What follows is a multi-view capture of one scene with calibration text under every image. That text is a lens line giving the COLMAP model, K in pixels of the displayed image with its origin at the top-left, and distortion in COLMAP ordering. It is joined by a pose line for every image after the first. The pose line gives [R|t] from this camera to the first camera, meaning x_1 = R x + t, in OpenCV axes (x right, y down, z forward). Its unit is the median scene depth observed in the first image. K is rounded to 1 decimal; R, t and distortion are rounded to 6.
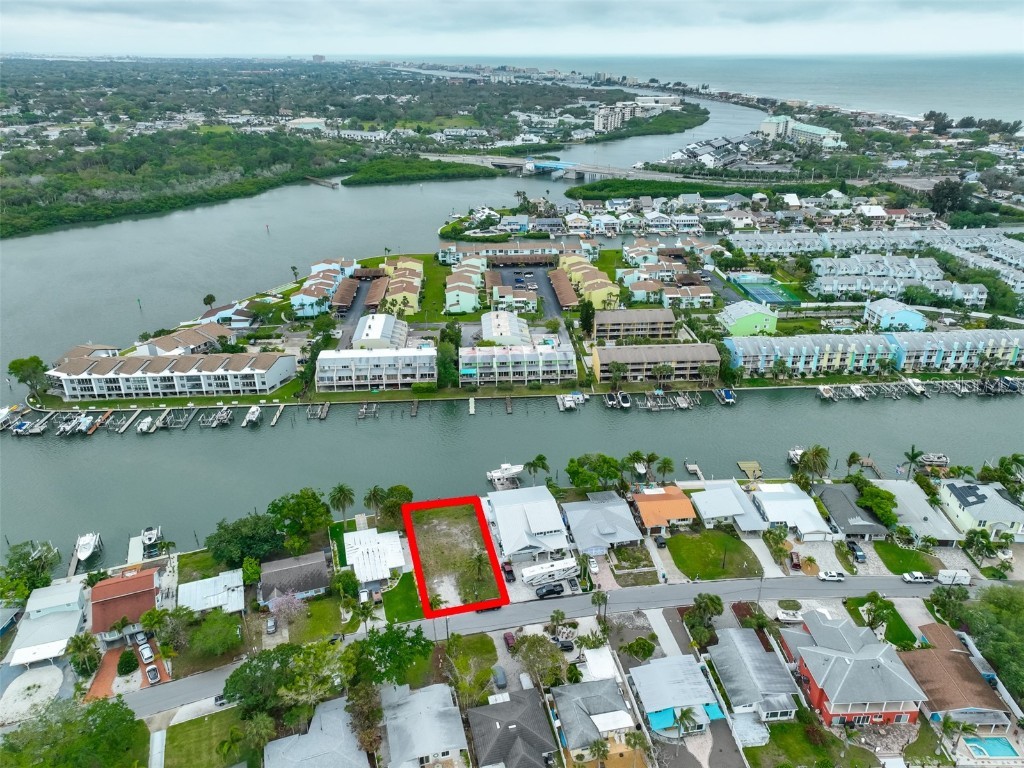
lens RADIAL K [[717.9, 0, 515.9], [0, 717.9, 378.3], [0, 0, 1]] dist [0.001012, 0.016326]
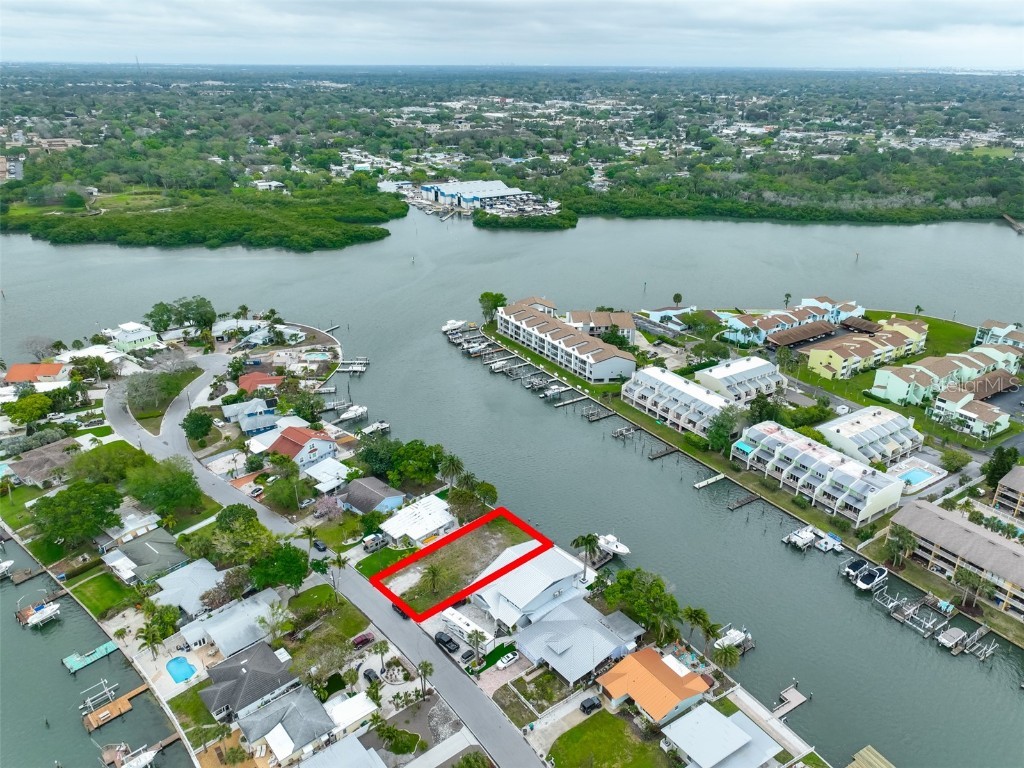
lens RADIAL K [[717.9, 0, 515.9], [0, 717.9, 378.3], [0, 0, 1]] dist [0.001012, 0.016326]
pose [[0.484768, 0.356885, -0.798519, 0.420434], [-0.369875, 0.910962, 0.182594, -0.129651], [0.792586, 0.206836, 0.573608, 0.274741]]
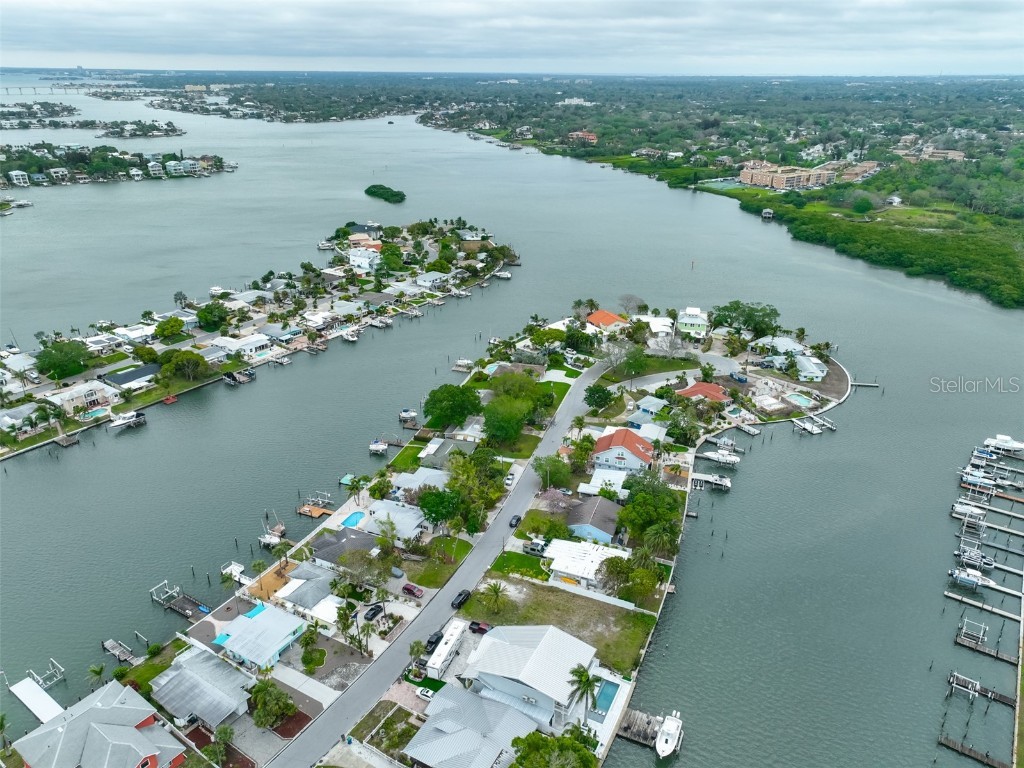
lens RADIAL K [[717.9, 0, 515.9], [0, 717.9, 378.3], [0, 0, 1]] dist [0.001012, 0.016326]
pose [[-0.622475, 0.308522, -0.719263, 0.323486], [-0.327695, 0.731841, 0.597515, -0.326829], [0.710733, 0.607637, -0.354451, 0.707630]]
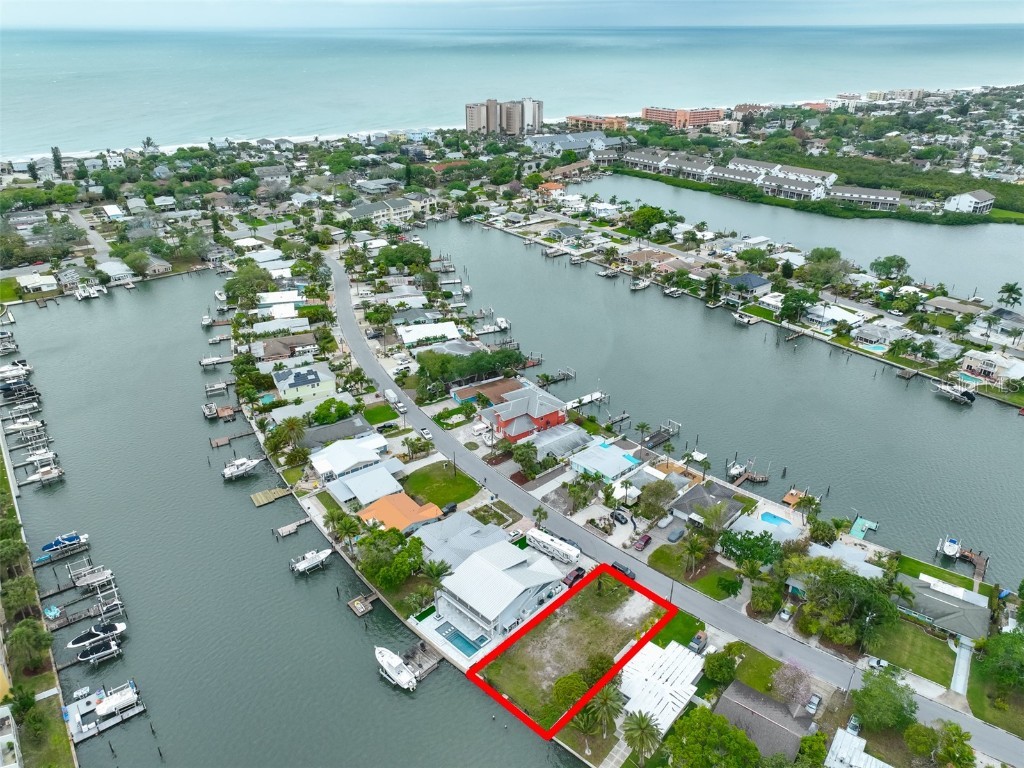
lens RADIAL K [[717.9, 0, 515.9], [0, 717.9, 378.3], [0, 0, 1]] dist [0.001012, 0.016326]
pose [[-0.550109, -0.365228, 0.750992, -0.359827], [0.349705, 0.715892, 0.604321, -0.320457], [-0.758344, 0.595068, -0.266097, 0.704025]]
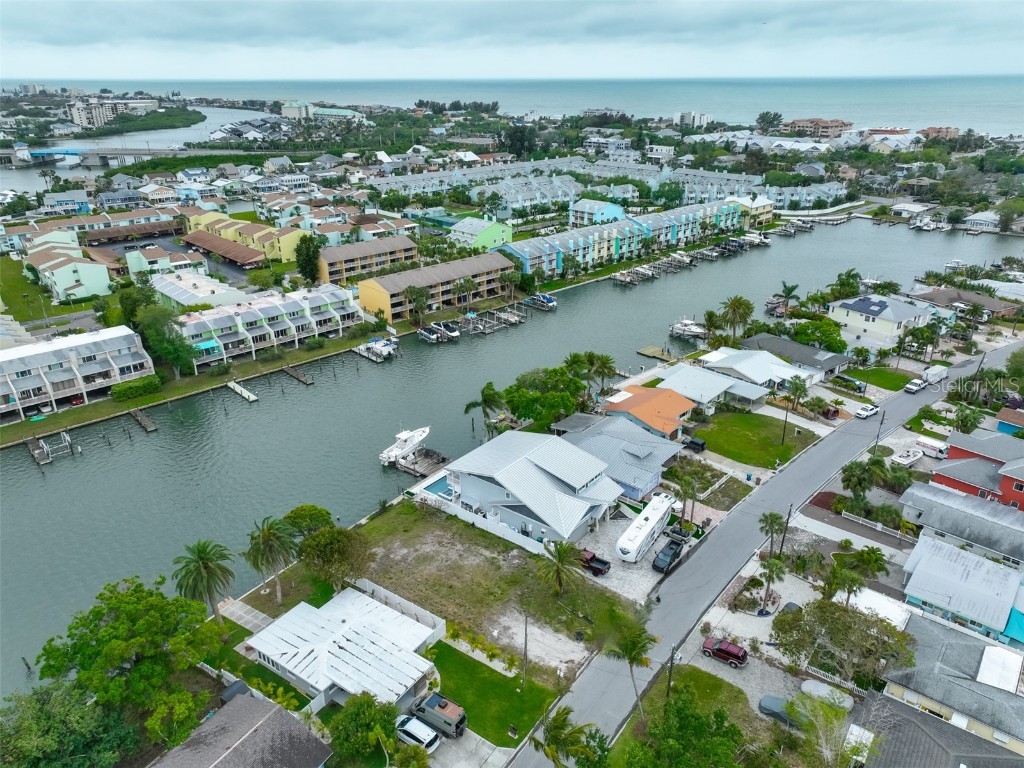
lens RADIAL K [[717.9, 0, 515.9], [0, 717.9, 378.3], [0, 0, 1]] dist [0.001012, 0.016326]
pose [[0.769632, -0.246553, 0.588964, -0.215601], [0.266089, 0.962369, 0.055155, 0.050973], [-0.580400, 0.114267, 0.806275, 0.339101]]
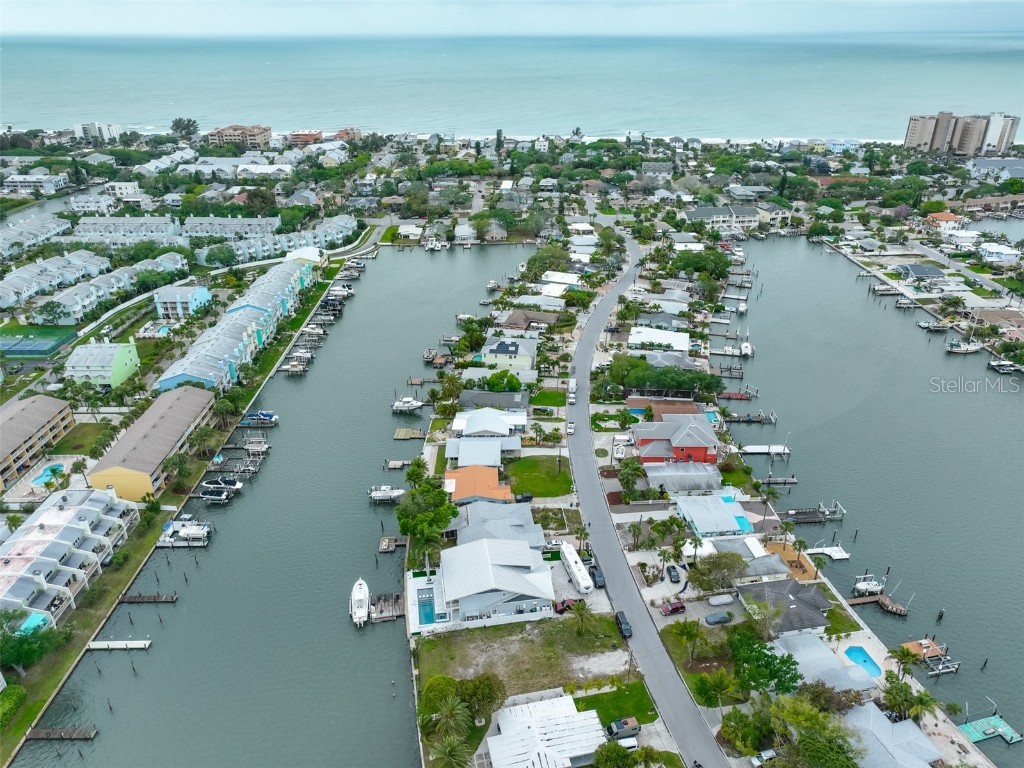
lens RADIAL K [[717.9, 0, 515.9], [0, 717.9, 378.3], [0, 0, 1]] dist [0.001012, 0.016326]
pose [[0.052796, -0.432137, 0.900261, -0.422790], [0.415685, 0.829210, 0.373654, -0.197968], [-0.907975, 0.354498, 0.223412, 0.464425]]
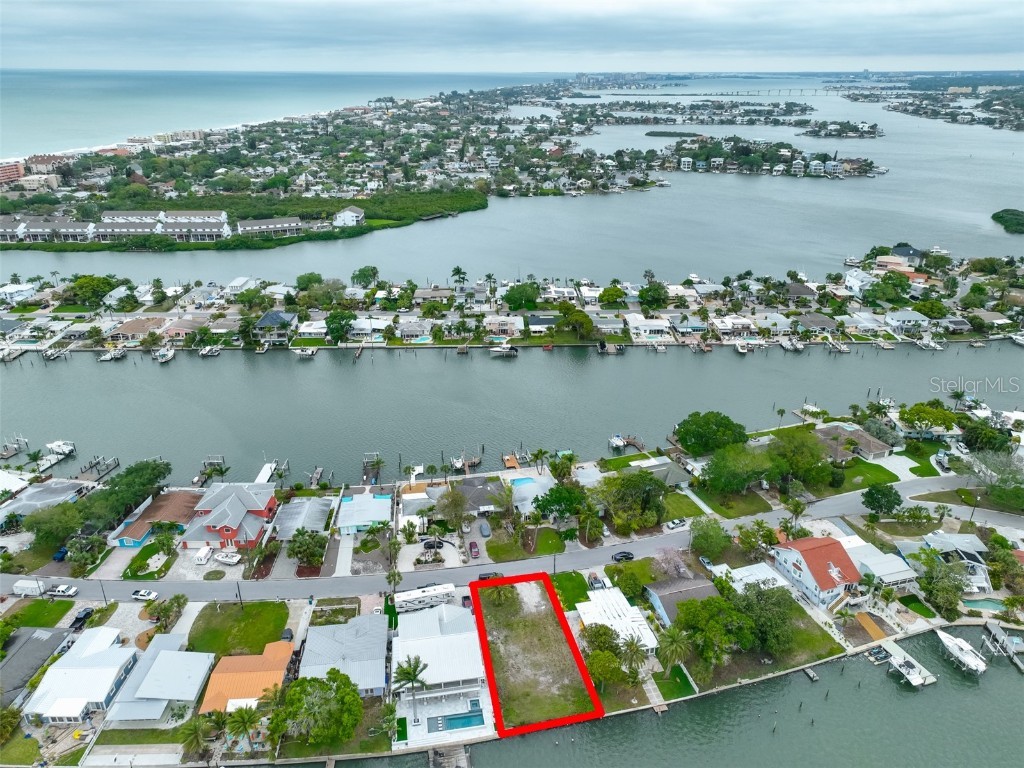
lens RADIAL K [[717.9, 0, 515.9], [0, 717.9, 378.3], [0, 0, 1]] dist [0.001012, 0.016326]
pose [[-0.999233, -0.014128, 0.036515, -0.064391], [0.017554, 0.671983, 0.740359, -0.395845], [-0.034998, 0.740432, -0.671219, 0.863783]]
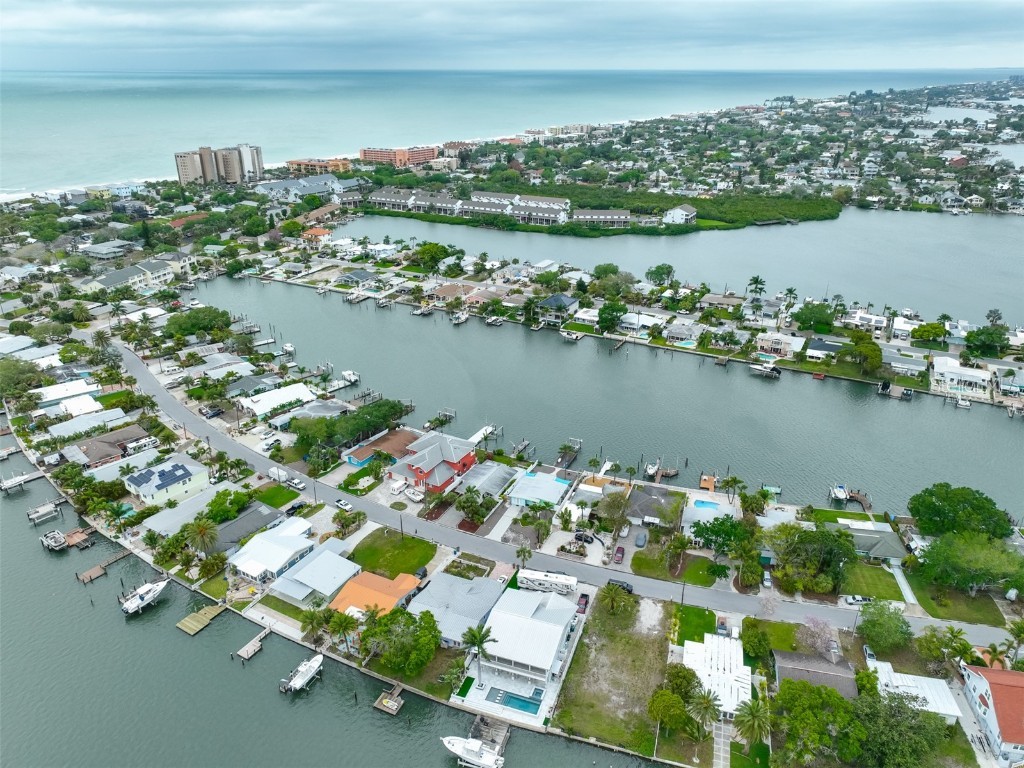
lens RADIAL K [[717.9, 0, 515.9], [0, 717.9, 378.3], [0, 0, 1]] dist [0.001012, 0.016326]
pose [[-0.847402, -0.206234, 0.489262, -0.209955], [0.224691, 0.695610, 0.682379, -0.378067], [-0.481065, 0.688182, -0.543122, 0.826993]]
